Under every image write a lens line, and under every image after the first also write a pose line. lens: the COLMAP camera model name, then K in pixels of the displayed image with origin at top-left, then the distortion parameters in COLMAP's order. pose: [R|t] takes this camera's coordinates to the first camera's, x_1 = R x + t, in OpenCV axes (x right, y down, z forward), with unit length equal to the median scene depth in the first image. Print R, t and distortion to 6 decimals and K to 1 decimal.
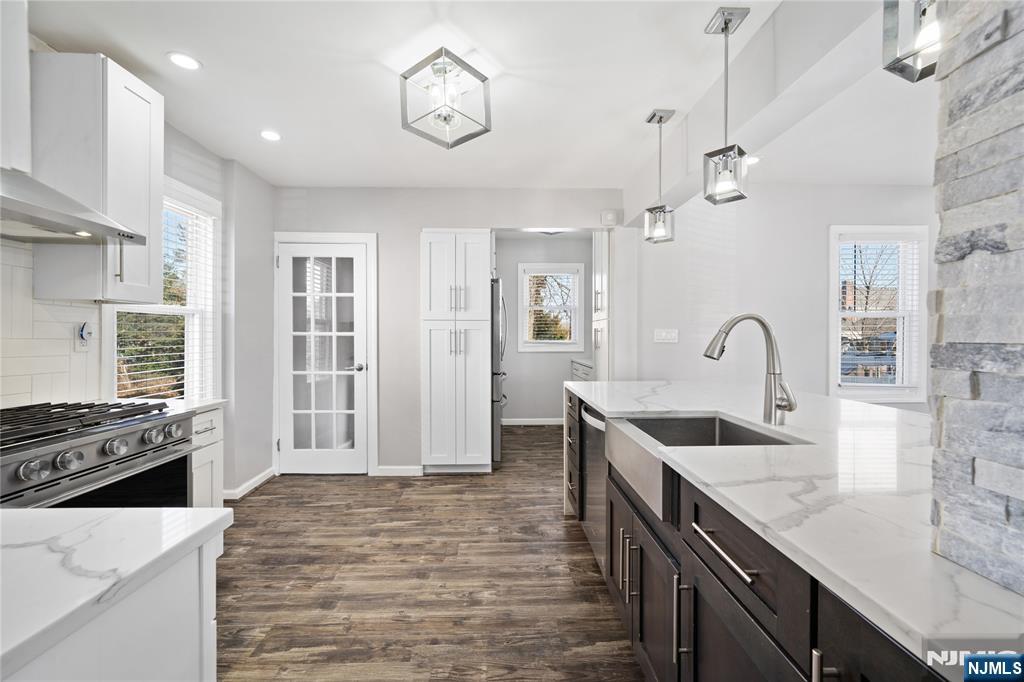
lens RADIAL K [[417.0, 0, 509.8], [0, 417.0, 334.2], [0, 0, 1]] dist [-0.001199, 0.000533]
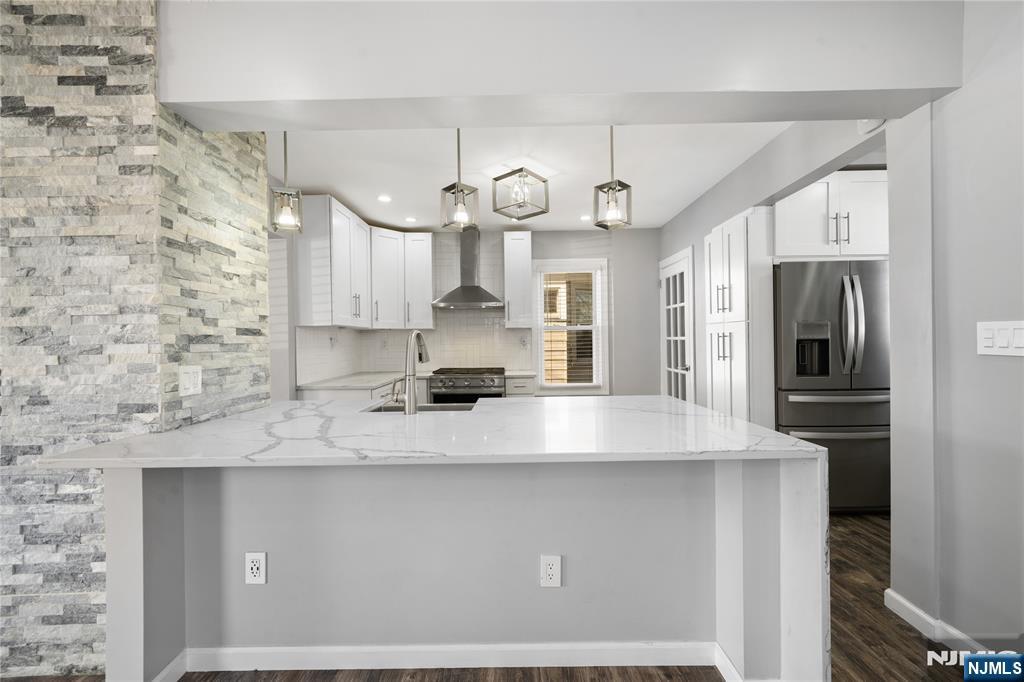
lens RADIAL K [[426.5, 0, 512.0], [0, 426.5, 341.0], [0, 0, 1]] dist [0.002157, 0.000358]
pose [[-0.021473, 0.002260, -0.999767, 1.408081], [0.017983, 0.999837, 0.001874, -0.008657], [0.999608, -0.017938, -0.021510, 0.981351]]
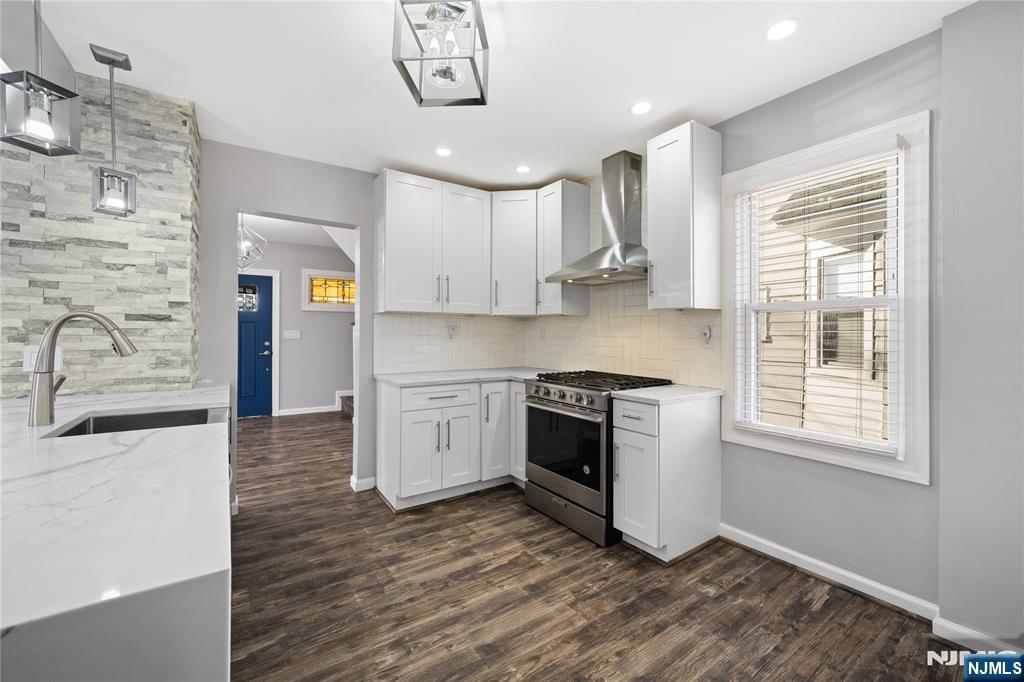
lens RADIAL K [[417.0, 0, 509.8], [0, 417.0, 334.2], [0, 0, 1]] dist [-0.001199, 0.000533]
pose [[-0.842756, -0.003181, -0.538287, 0.173793], [-0.001858, 0.999994, -0.003001, 0.003864], [0.538293, -0.001529, -0.842756, 1.729542]]
